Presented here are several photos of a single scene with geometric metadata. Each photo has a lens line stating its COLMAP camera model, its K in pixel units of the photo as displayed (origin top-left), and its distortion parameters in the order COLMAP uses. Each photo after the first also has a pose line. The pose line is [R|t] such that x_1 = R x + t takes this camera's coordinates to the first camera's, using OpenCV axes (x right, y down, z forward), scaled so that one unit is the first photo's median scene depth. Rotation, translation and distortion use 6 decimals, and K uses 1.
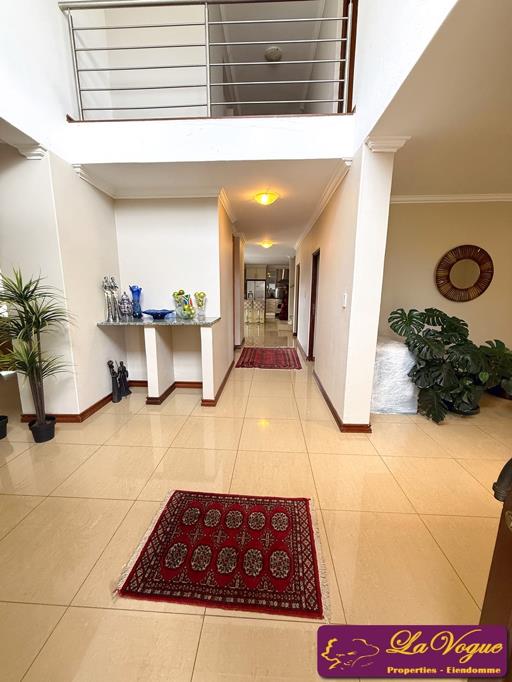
lens RADIAL K [[277.1, 0, 256.0], [0, 277.1, 341.5], [0, 0, 1]] dist [0.002666, 0.000109]
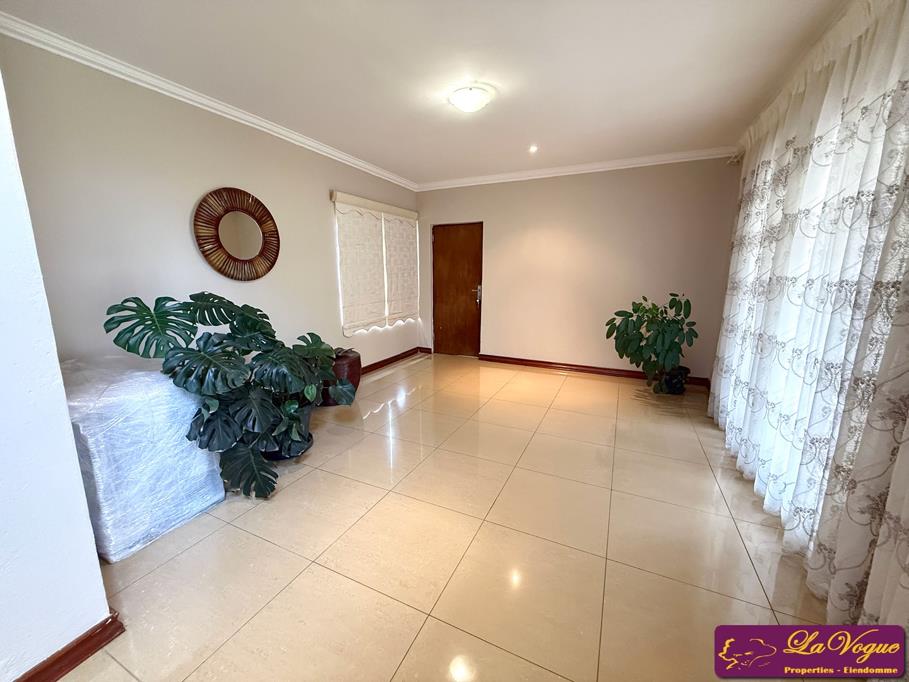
lens RADIAL K [[369.3, 0, 453.7], [0, 369.3, 343.8], [0, 0, 1]] dist [0.002666, 0.000109]
pose [[0.403069, -0.181888, 0.896913, 0.188921], [0.173533, 0.977461, 0.120238, -0.028895], [-0.898567, 0.107179, 0.425547, 0.300822]]
